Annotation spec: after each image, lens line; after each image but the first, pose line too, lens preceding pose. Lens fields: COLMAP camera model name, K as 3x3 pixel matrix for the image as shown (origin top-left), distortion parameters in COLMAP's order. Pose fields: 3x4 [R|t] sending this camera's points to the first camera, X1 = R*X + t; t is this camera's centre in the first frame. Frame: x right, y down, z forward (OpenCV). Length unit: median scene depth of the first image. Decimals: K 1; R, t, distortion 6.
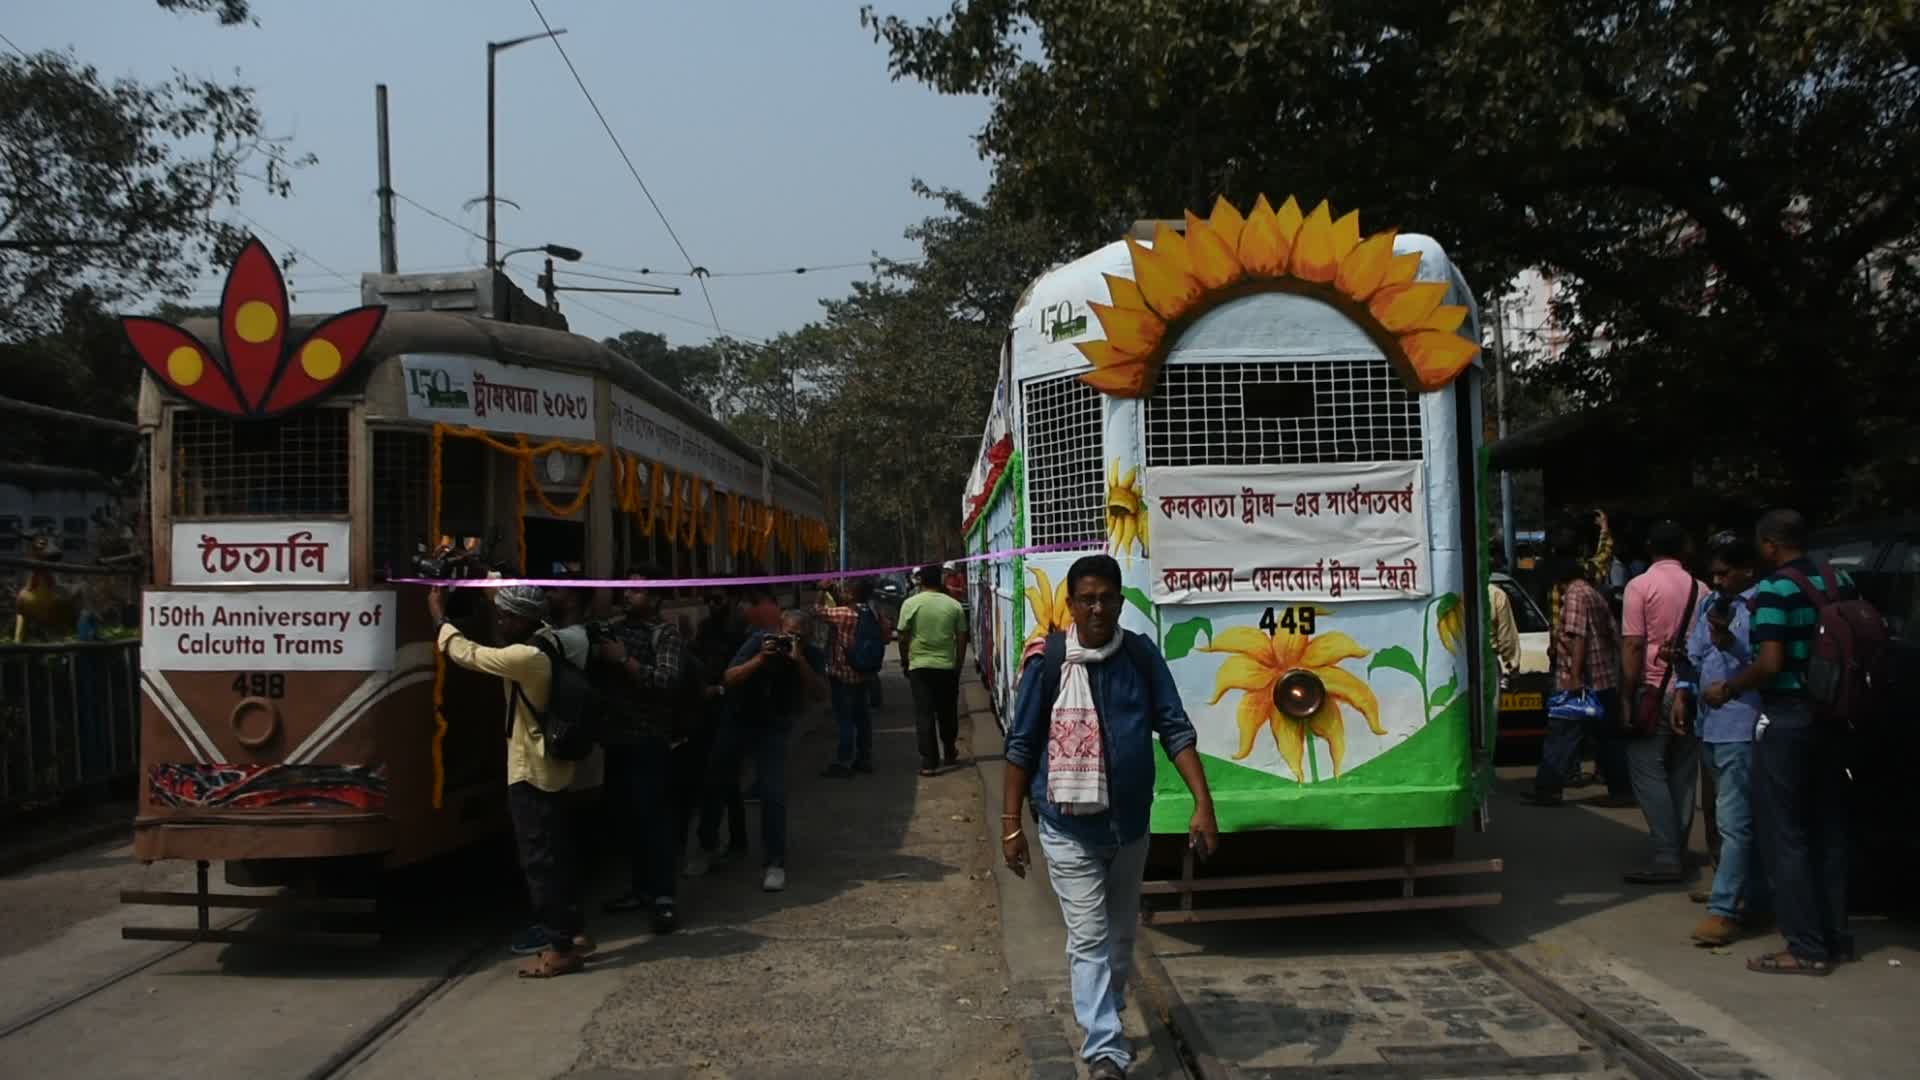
lens RADIAL K [[1465.6, 0, 989.9], [0, 1465.6, 469.8], [0, 0, 1]] dist [-0.063987, 0.001499]
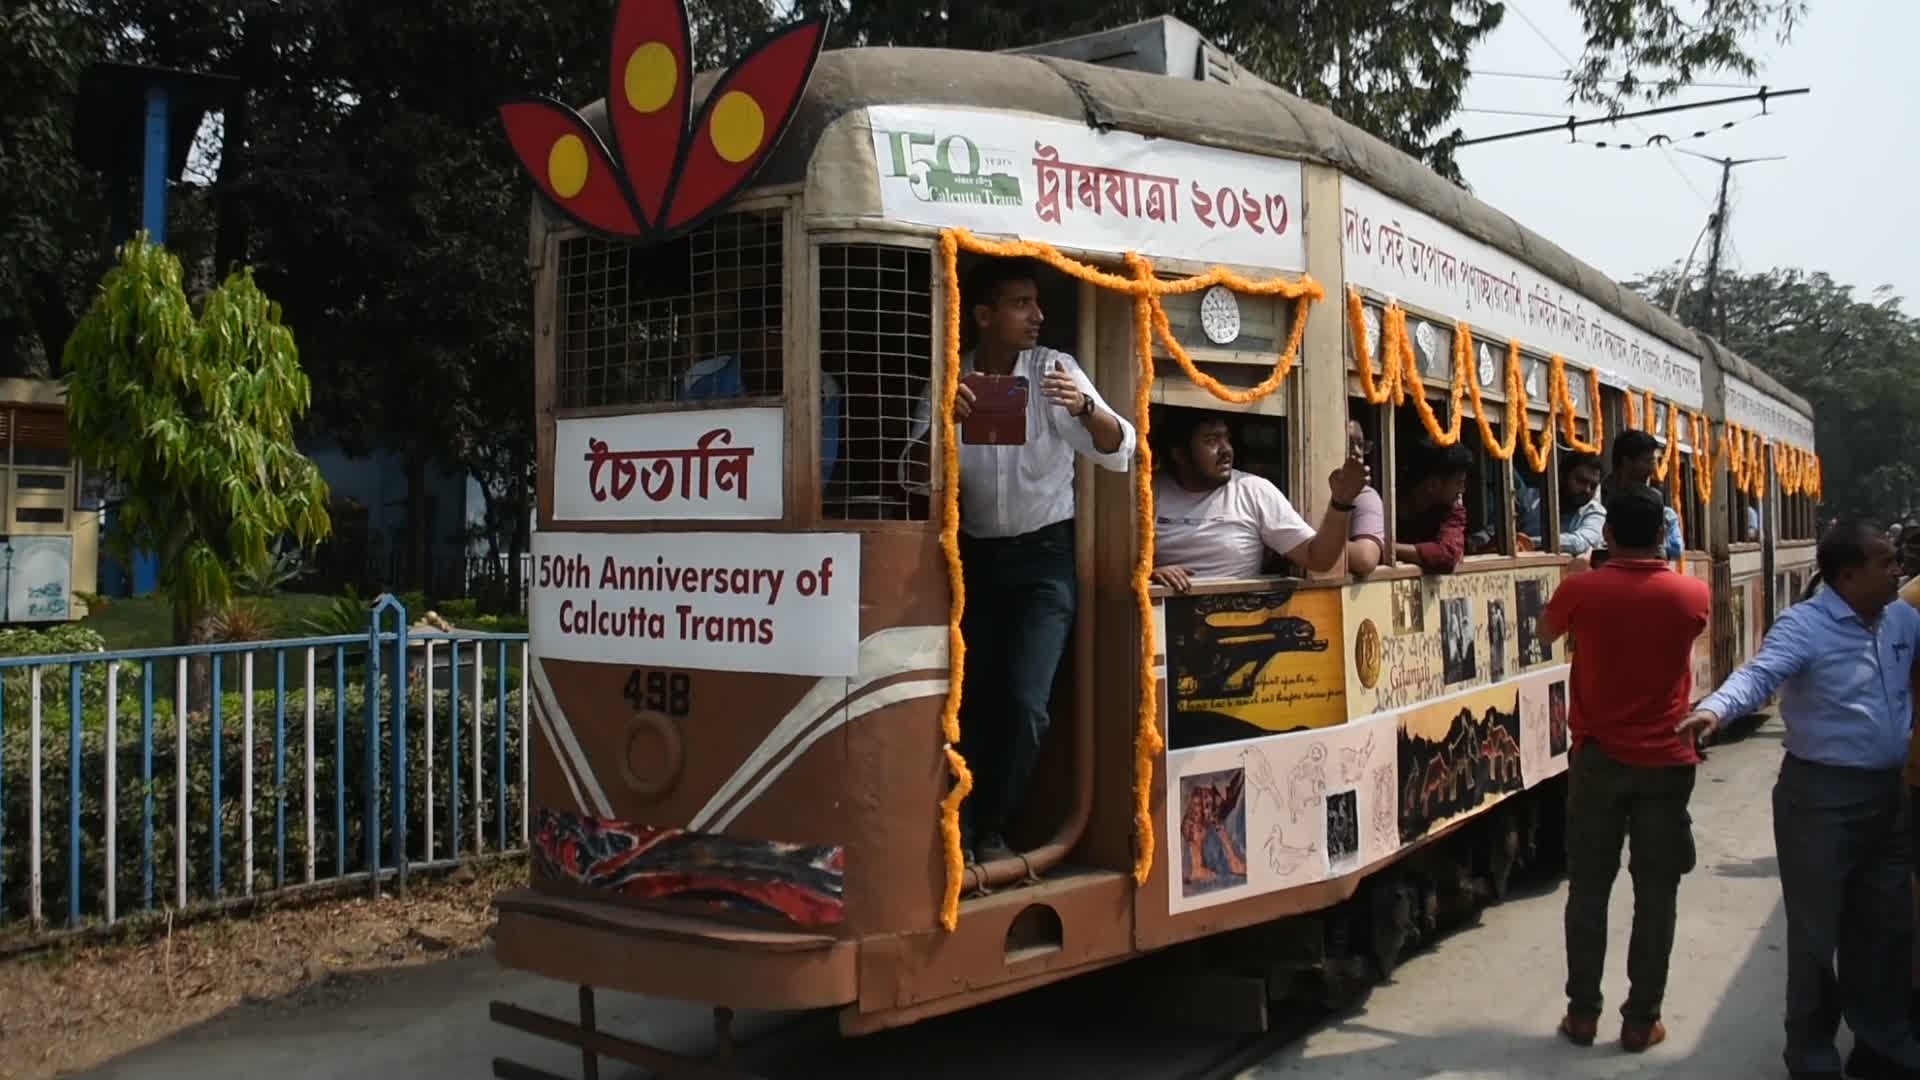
lens RADIAL K [[1654.4, 0, 960.1], [0, 1654.4, 479.3], [0, 0, 1]] dist [-0.080604, -0.001623]
pose [[0.819962, -0.007015, -0.572374, -0.020516], [0.033356, 0.998811, 0.035543, 0.042886], [0.571445, -0.048236, 0.819222, 0.517933]]
